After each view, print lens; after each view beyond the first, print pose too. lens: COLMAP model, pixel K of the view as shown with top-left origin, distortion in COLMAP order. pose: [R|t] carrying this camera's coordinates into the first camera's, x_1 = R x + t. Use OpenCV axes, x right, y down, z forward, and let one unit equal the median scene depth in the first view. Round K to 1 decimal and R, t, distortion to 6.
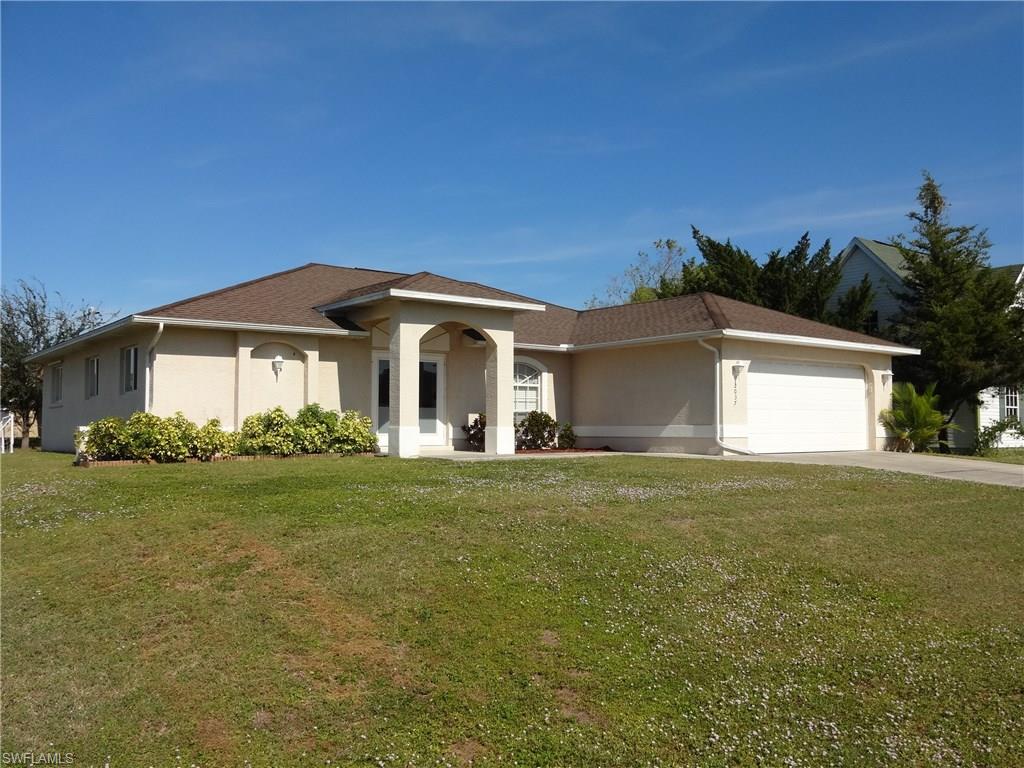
lens RADIAL K [[868.3, 0, 511.1], [0, 868.3, 385.7], [0, 0, 1]] dist [0.009071, 0.002224]
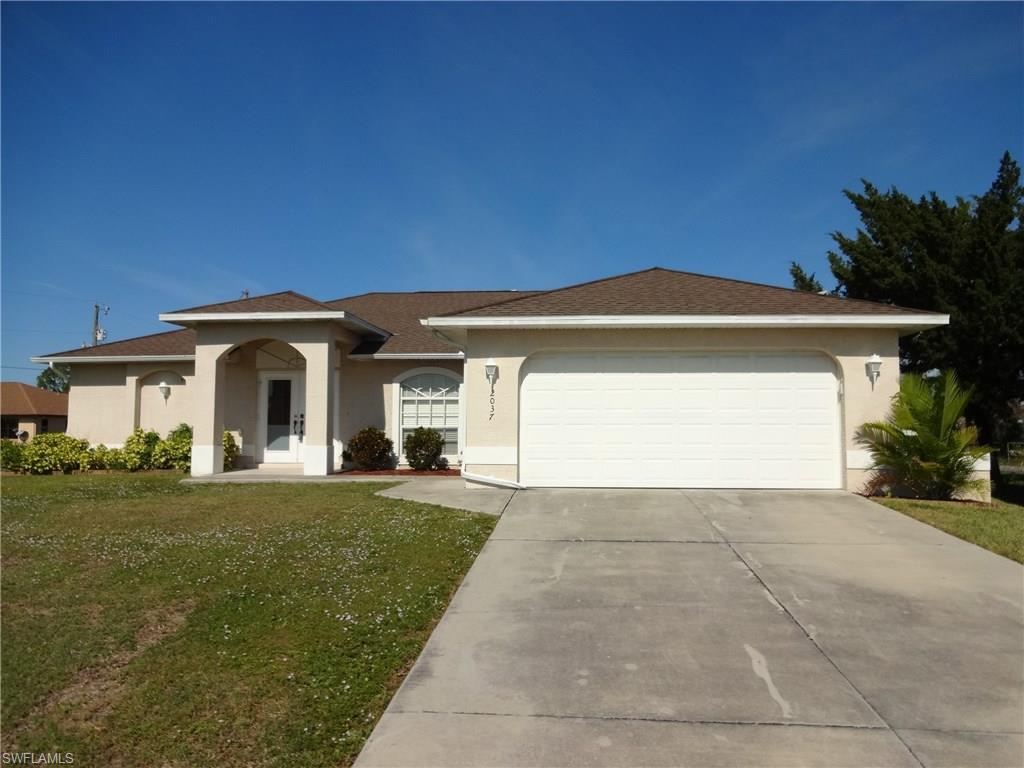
lens RADIAL K [[755.7, 0, 512.0], [0, 755.7, 381.9], [0, 0, 1]] dist [-0.008534, 0.010463]
pose [[0.747738, -0.042859, -0.662609, 0.660084], [0.033834, 0.999078, -0.026442, 0.006430], [0.663131, -0.002647, 0.748498, 0.503459]]
